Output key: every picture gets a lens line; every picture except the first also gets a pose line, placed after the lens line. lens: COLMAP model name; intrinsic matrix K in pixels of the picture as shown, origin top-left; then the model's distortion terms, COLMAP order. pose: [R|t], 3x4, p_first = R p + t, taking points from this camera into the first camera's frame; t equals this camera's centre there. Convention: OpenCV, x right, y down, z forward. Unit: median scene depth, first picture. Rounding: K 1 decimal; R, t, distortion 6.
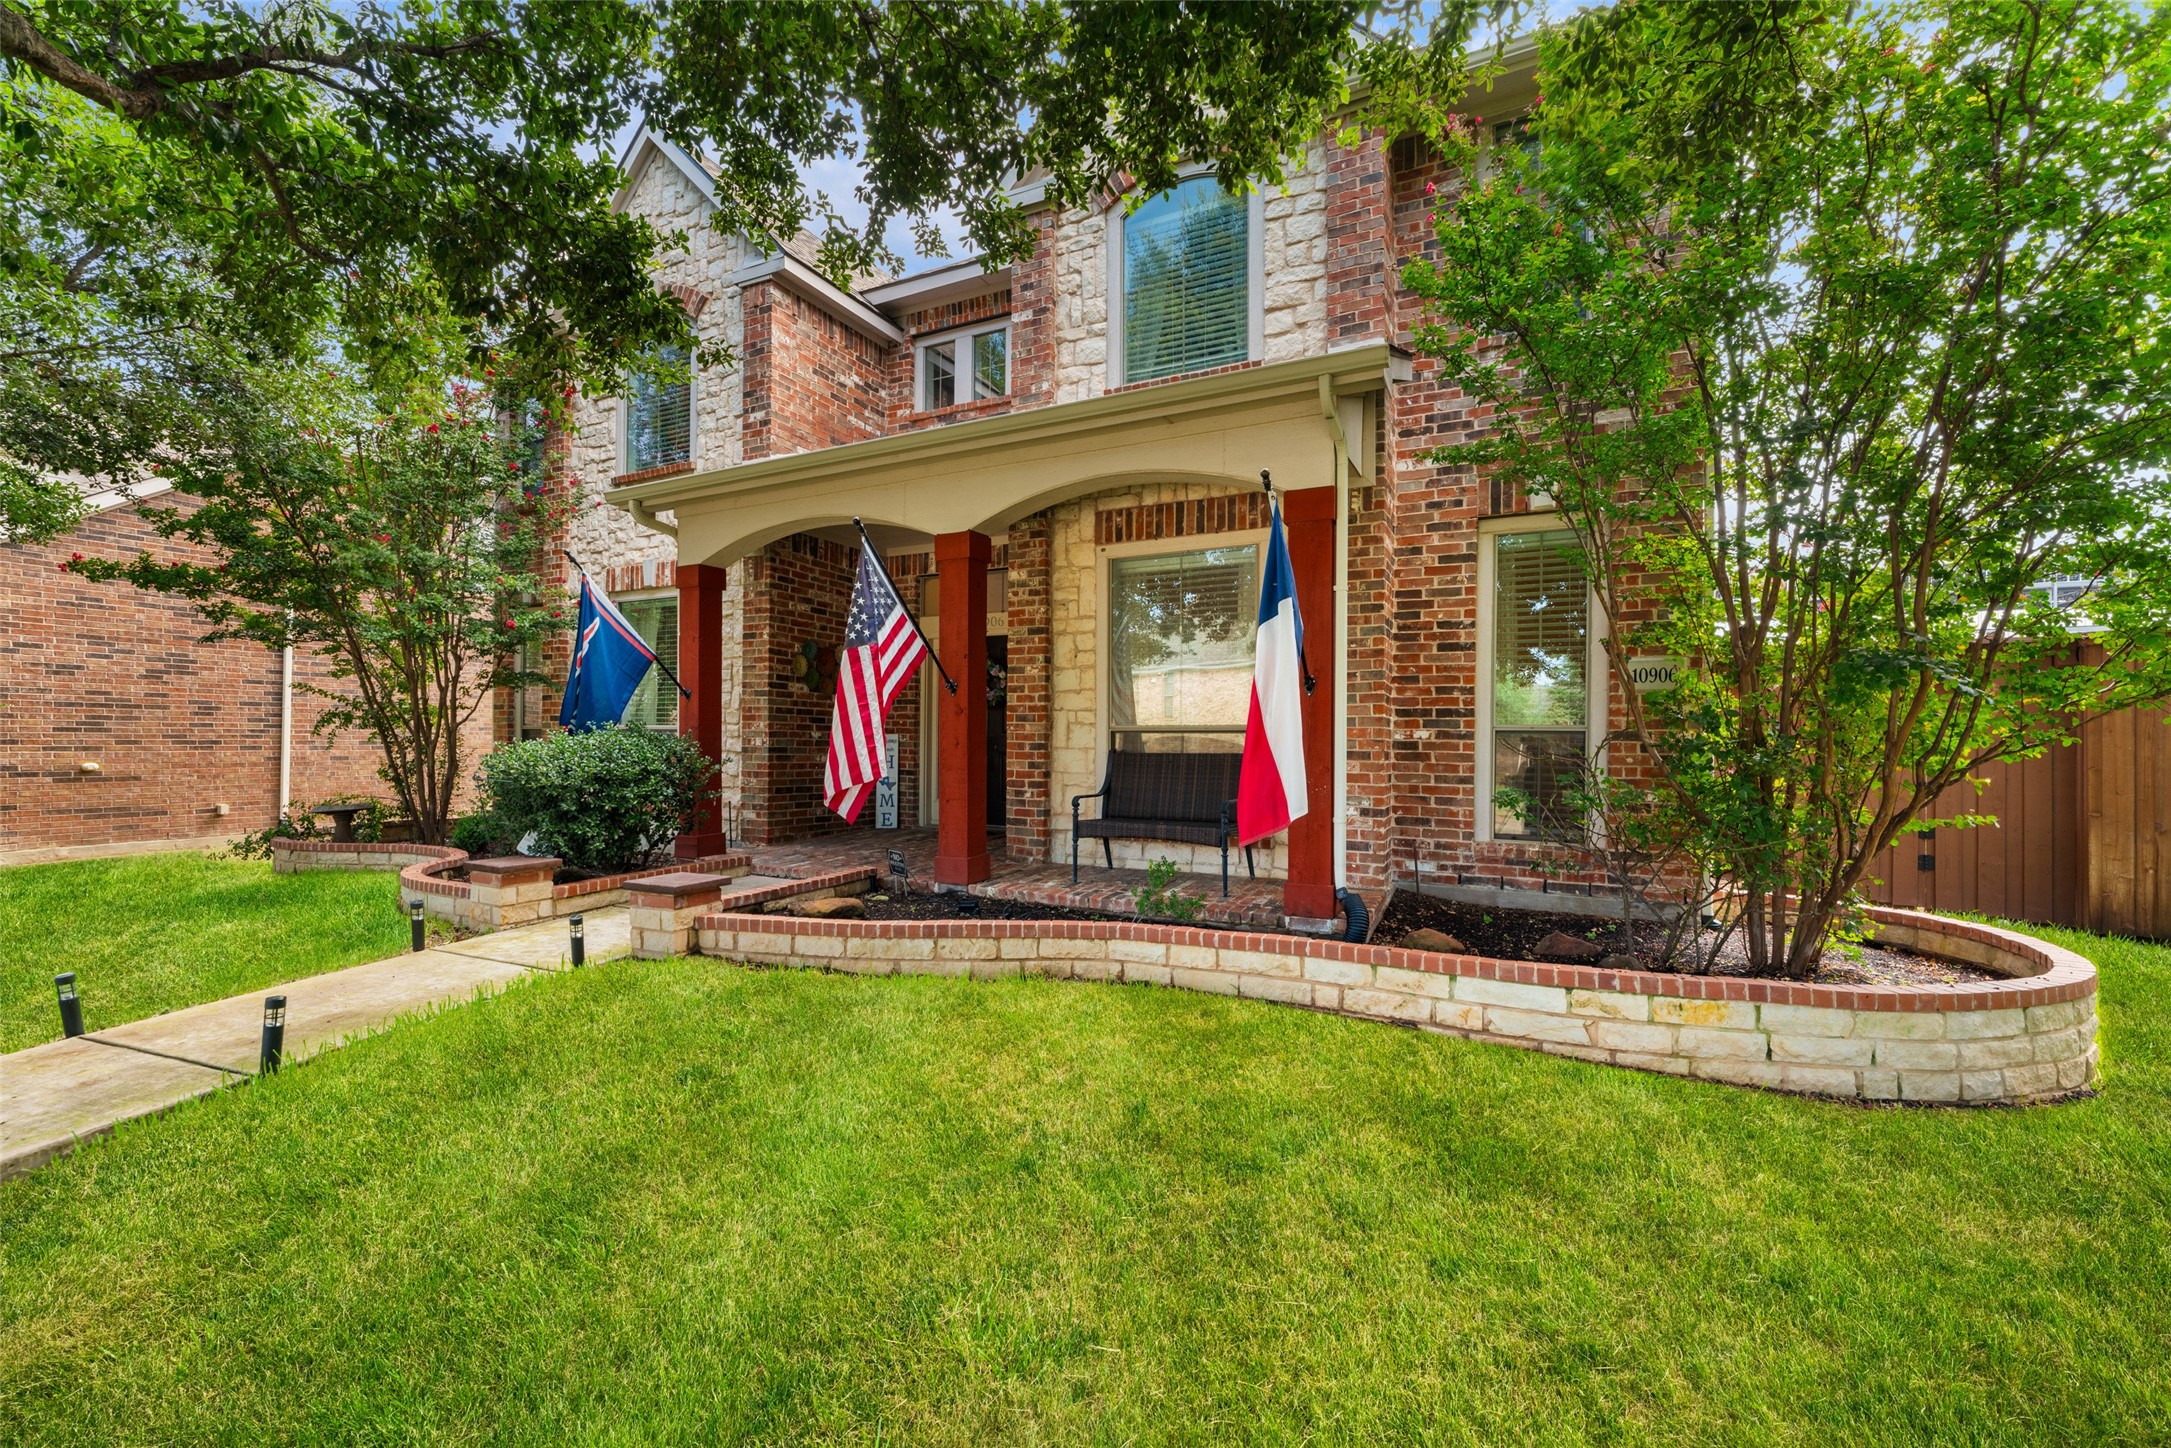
lens RADIAL K [[893.3, 0, 1085.5], [0, 893.3, 724.0], [0, 0, 1]] dist [-0.003638, 0.000016]
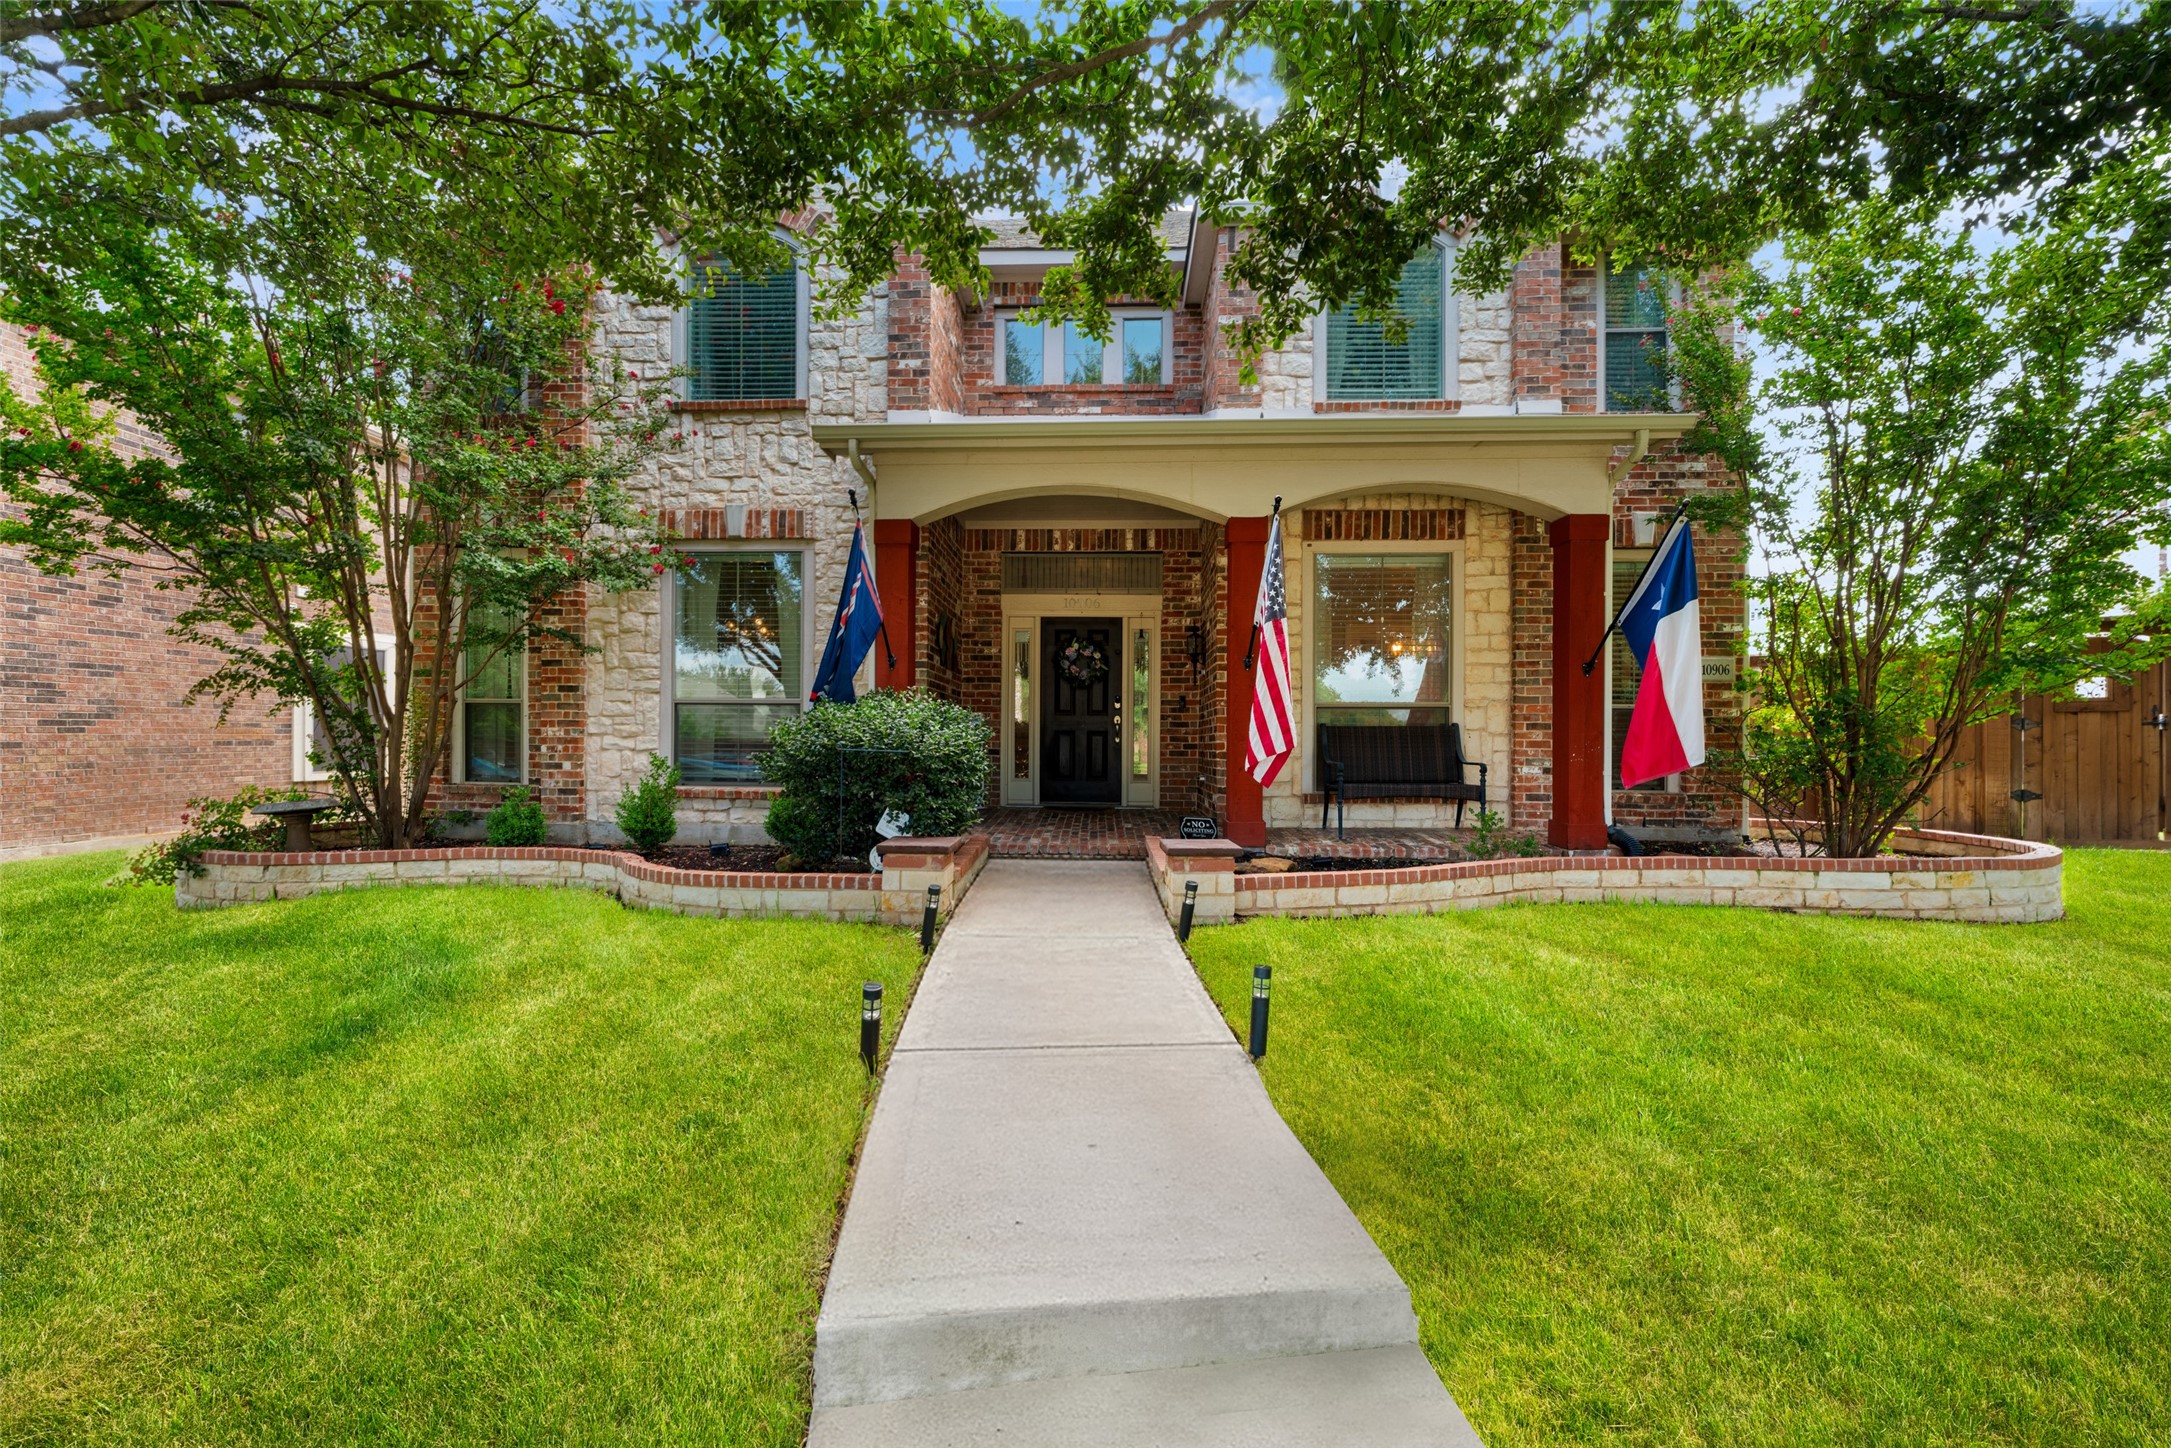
lens RADIAL K [[865.4, 0, 1085.5], [0, 865.4, 724.0], [0, 0, 1]] dist [-0.000343, -0.000132]
pose [[0.910317, 0.005083, 0.413881, -0.717579], [-0.007946, 0.999955, 0.005197, 0.027677], [-0.413836, -0.008020, 0.910316, 0.132022]]
